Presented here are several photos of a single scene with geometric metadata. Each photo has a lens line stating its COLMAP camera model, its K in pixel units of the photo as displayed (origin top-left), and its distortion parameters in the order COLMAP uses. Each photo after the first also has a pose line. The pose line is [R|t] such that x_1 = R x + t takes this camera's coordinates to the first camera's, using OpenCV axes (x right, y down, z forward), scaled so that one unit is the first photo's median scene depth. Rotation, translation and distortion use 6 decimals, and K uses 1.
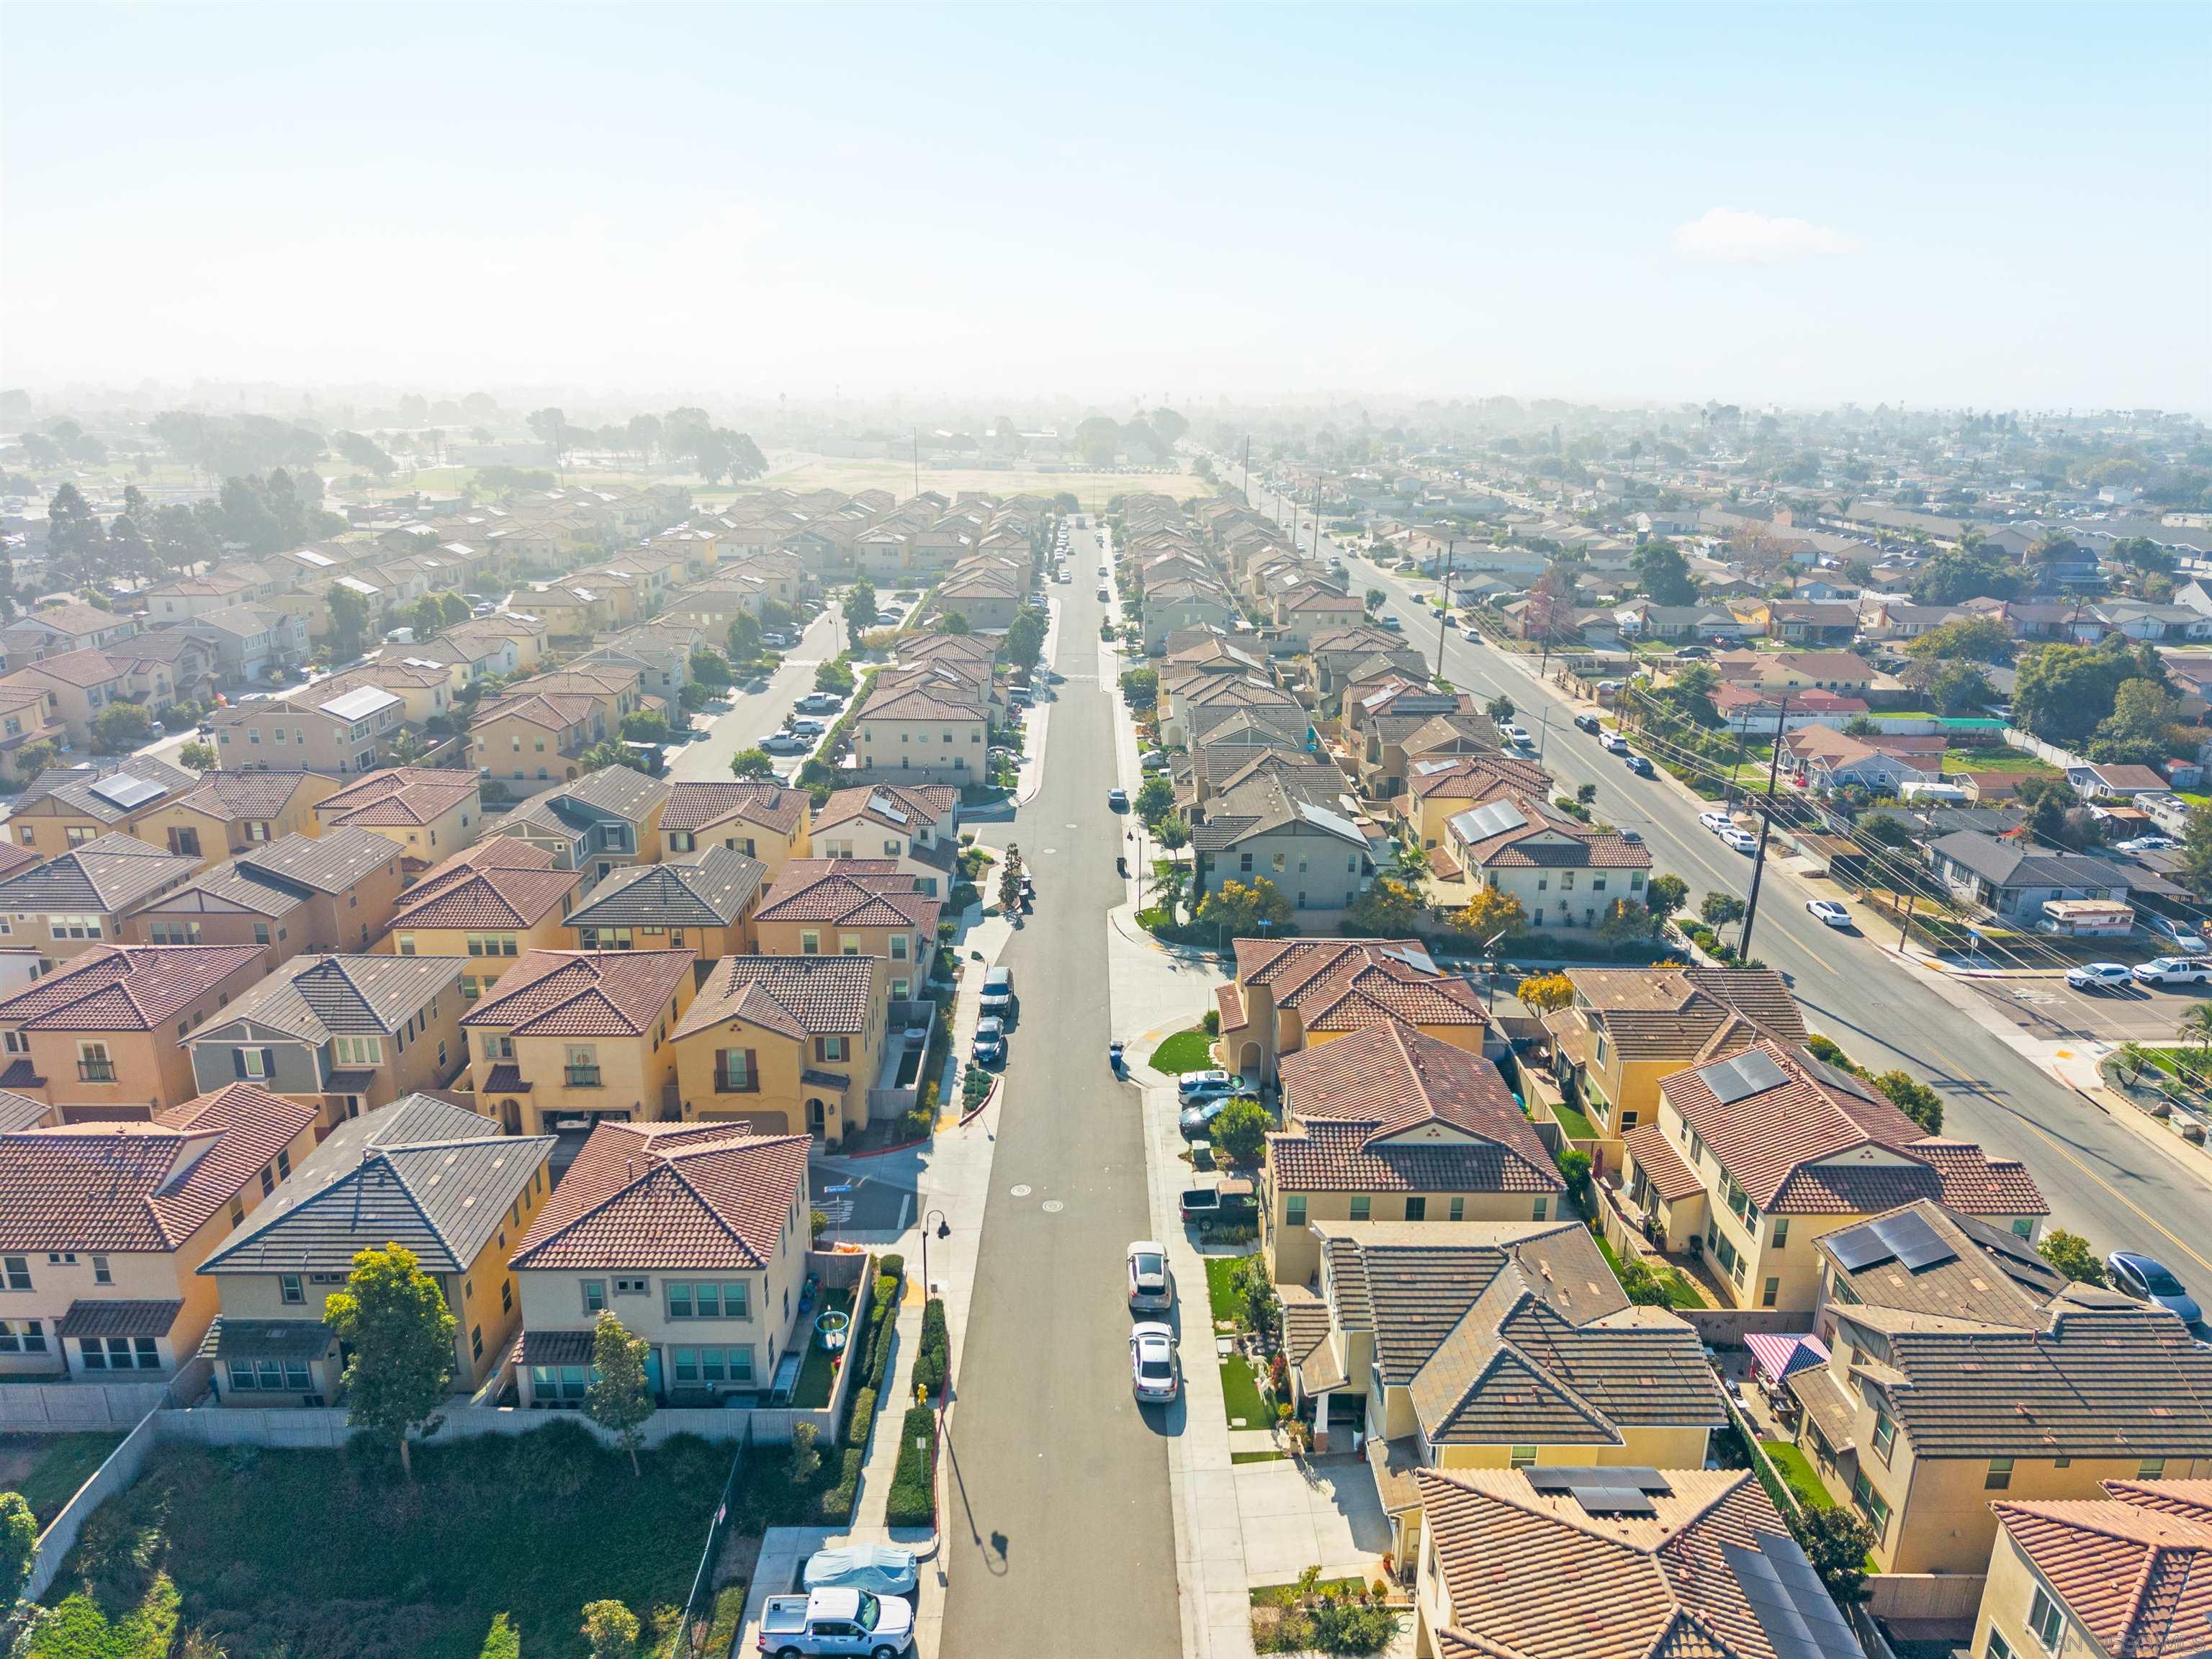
lens RADIAL K [[1479.9, 0, 1108.4], [0, 1479.9, 750.3], [0, 0, 1]] dist [0.071008, -0.078435]
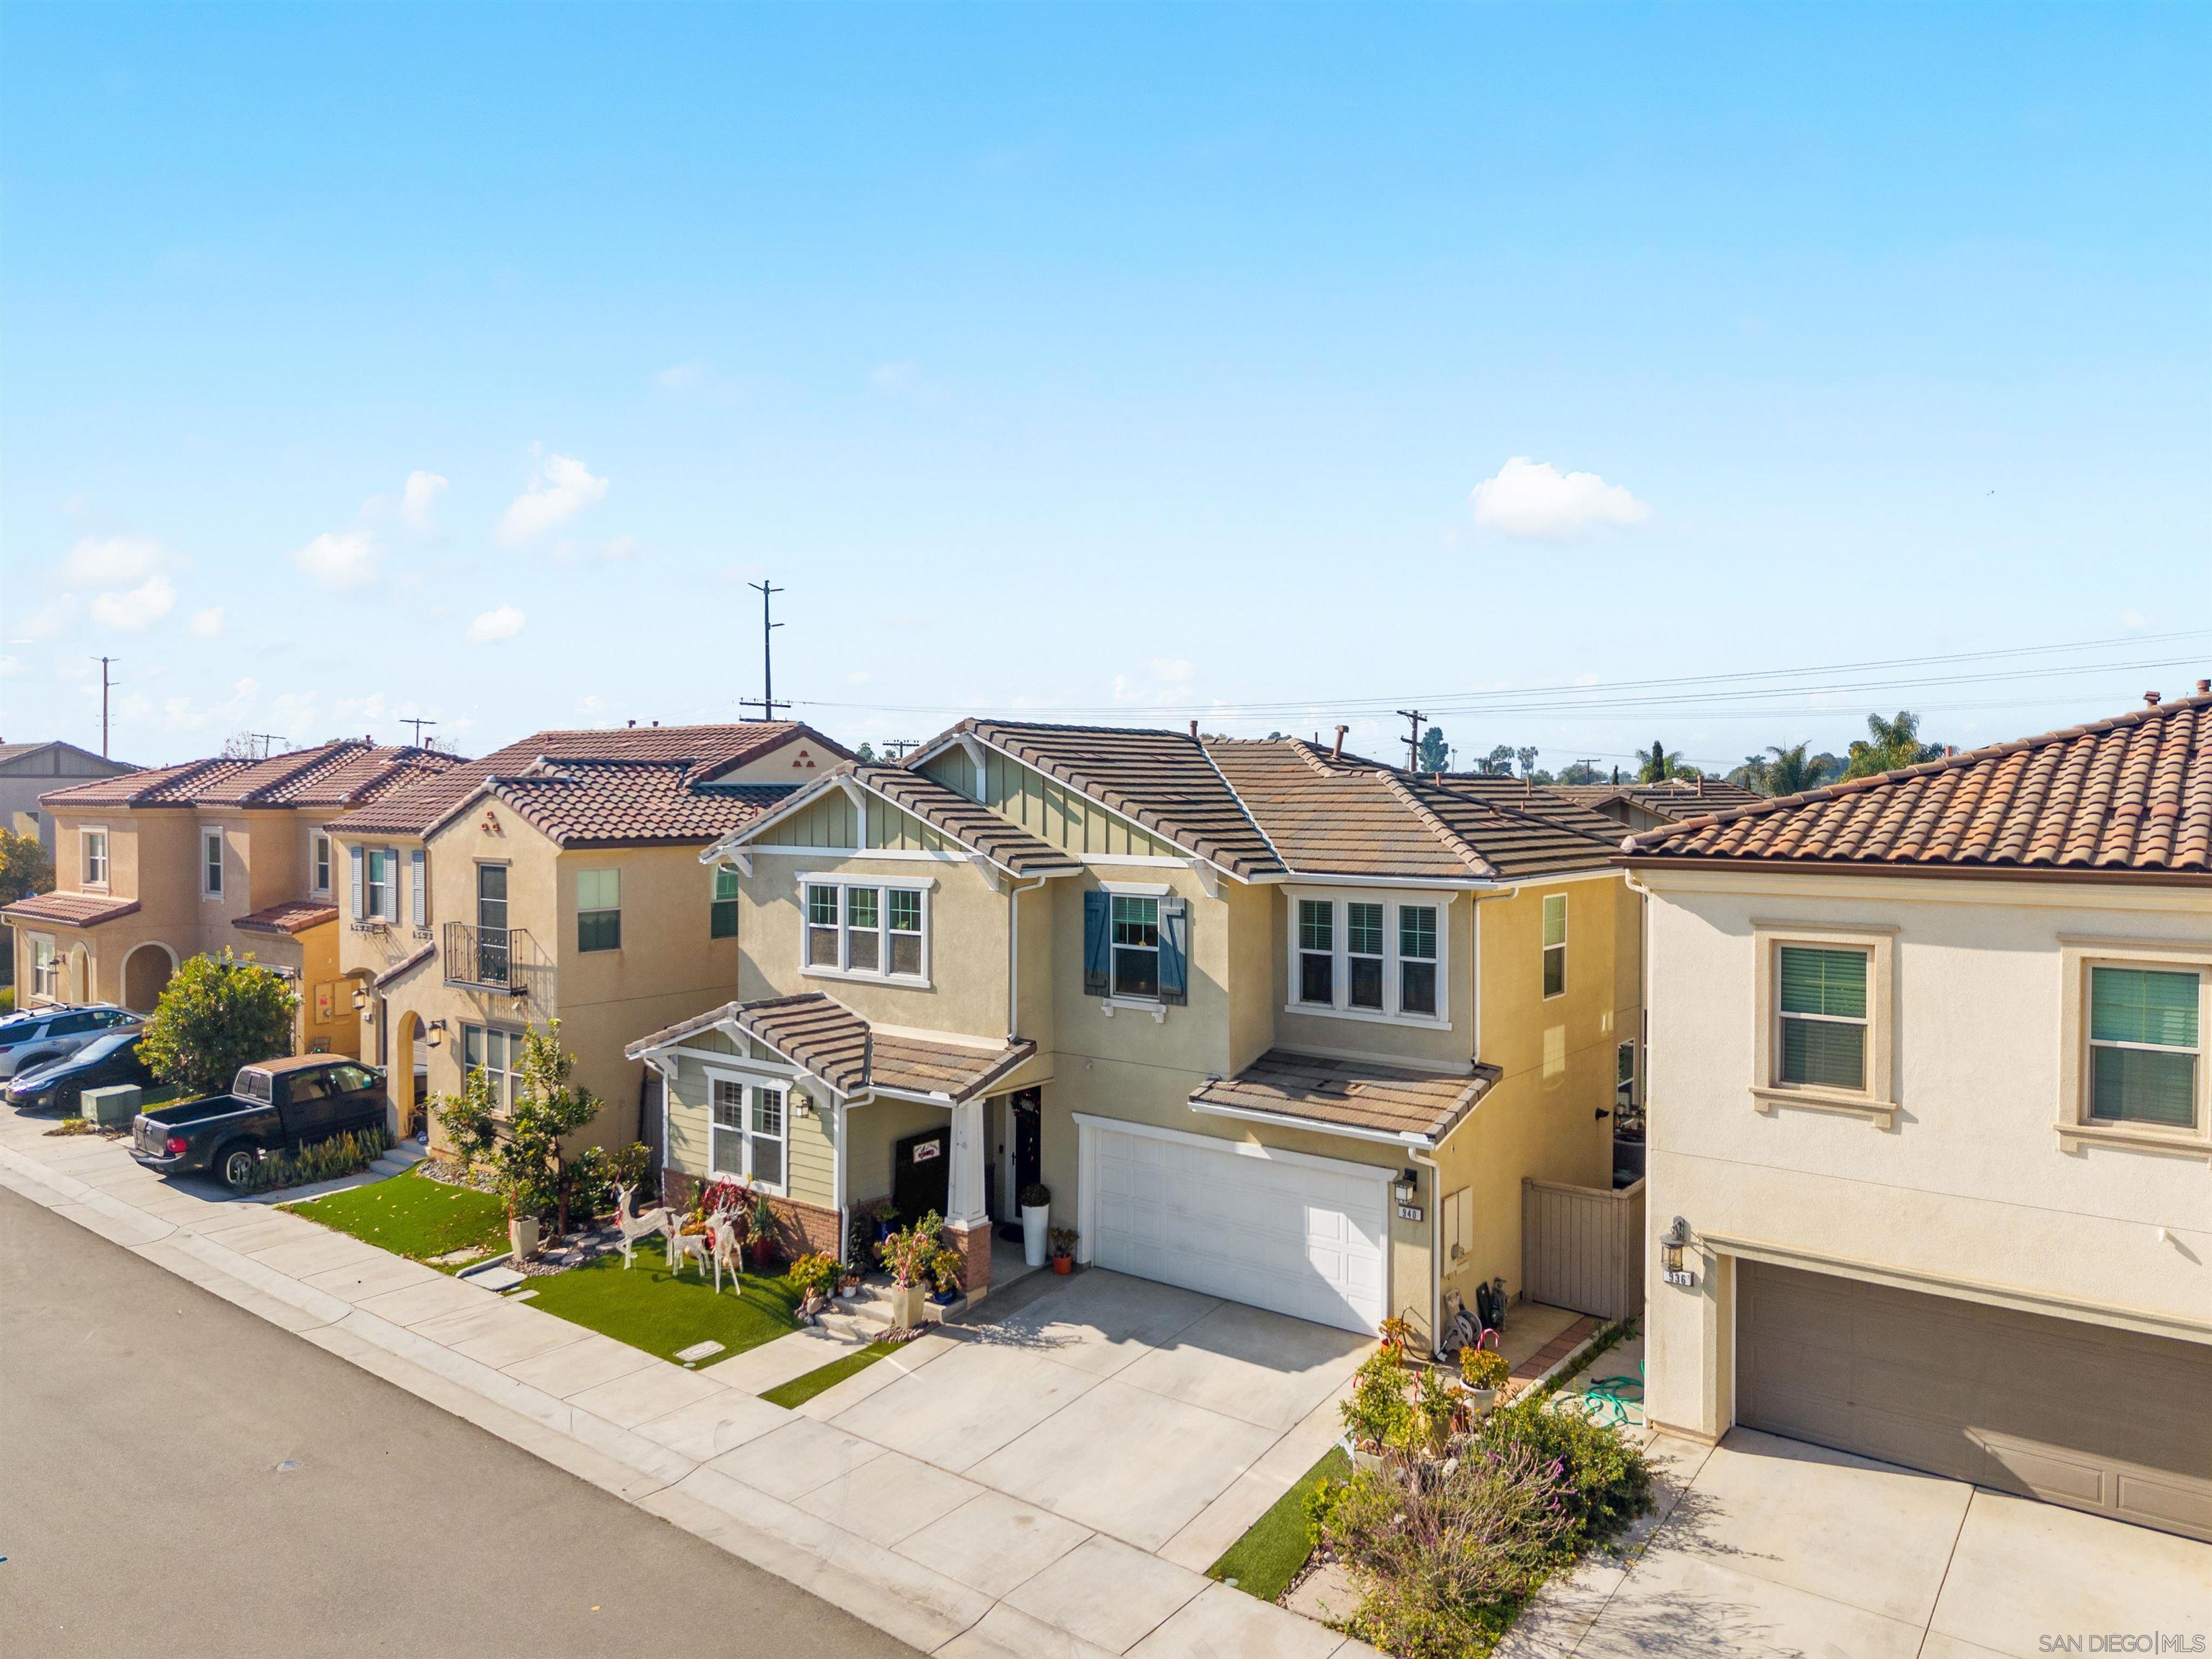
lens RADIAL K [[1479.9, 0, 1108.4], [0, 1479.9, 750.3], [0, 0, 1]] dist [0.071008, -0.078435]
pose [[0.627639, 0.000576, 0.778504, -0.063296], [0.201527, 0.965793, -0.163188, 0.221532], [-0.751968, 0.259313, 0.606053, 0.394205]]
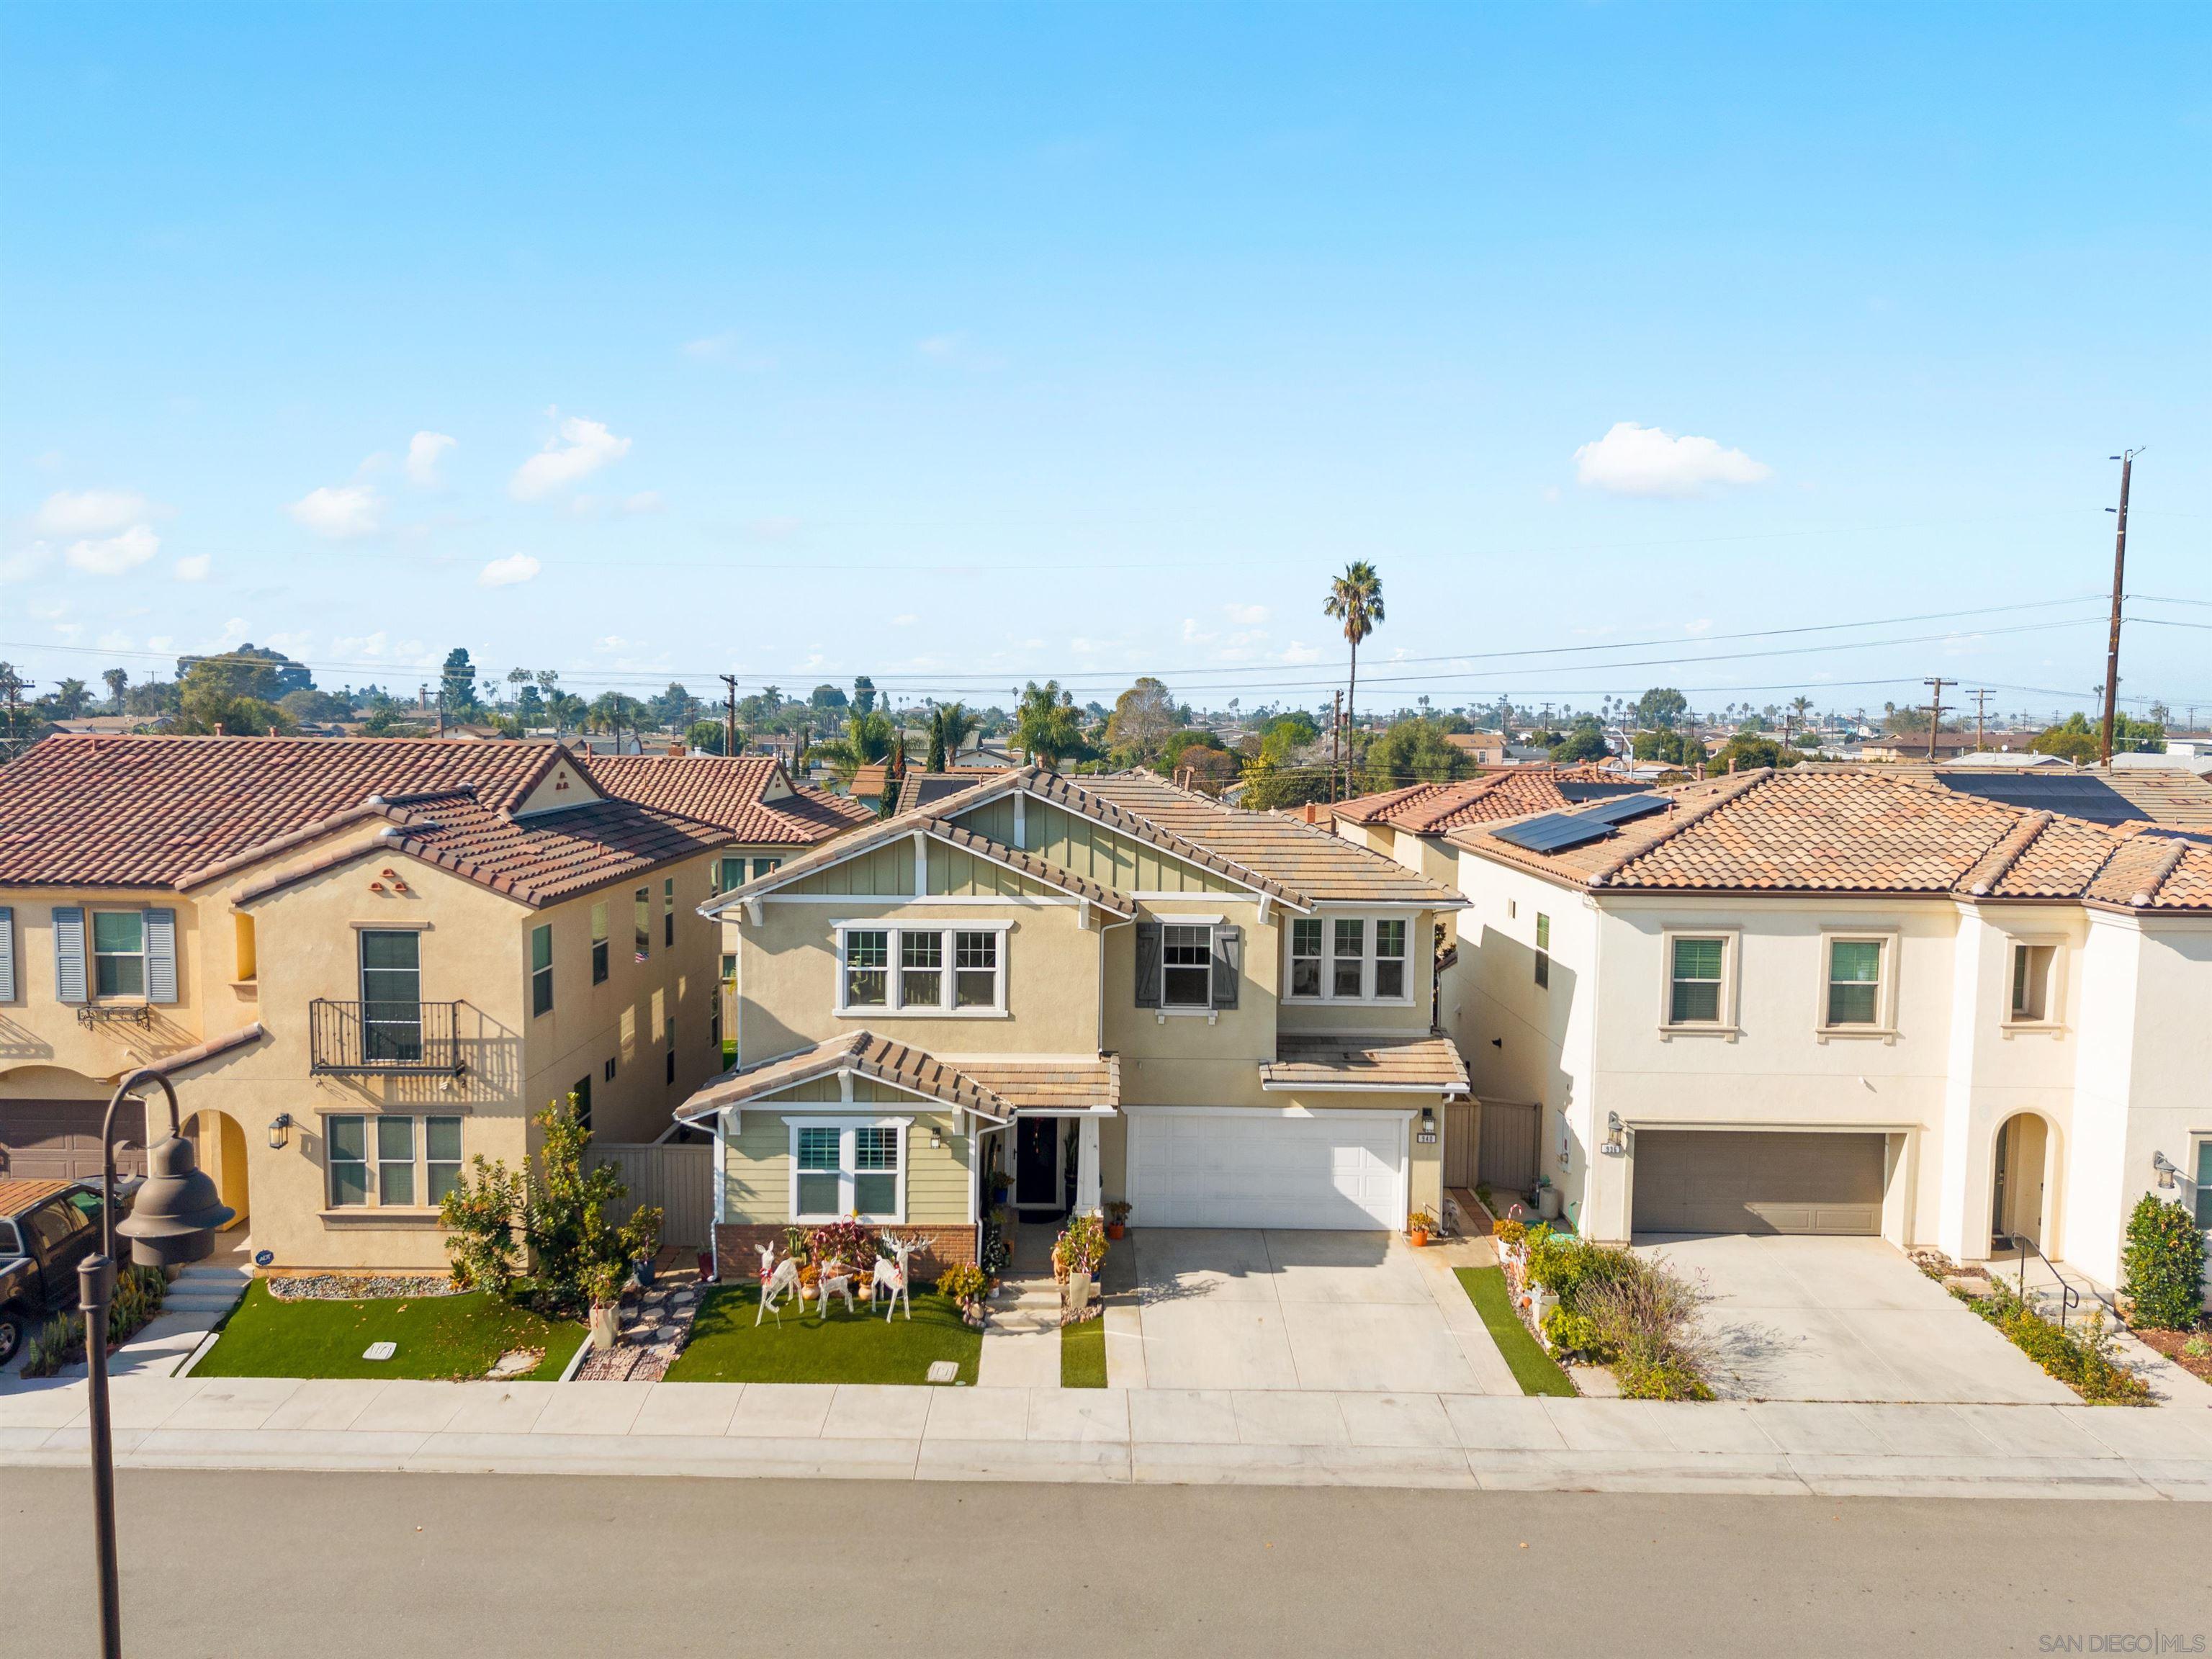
lens RADIAL K [[1479.9, 0, 1108.4], [0, 1479.9, 750.3], [0, 0, 1]] dist [0.071008, -0.078435]
pose [[0.009457, -0.044794, 0.998951, -0.150426], [0.231784, 0.971886, 0.041386, 0.167464], [-0.972721, 0.231150, 0.019574, 0.517985]]
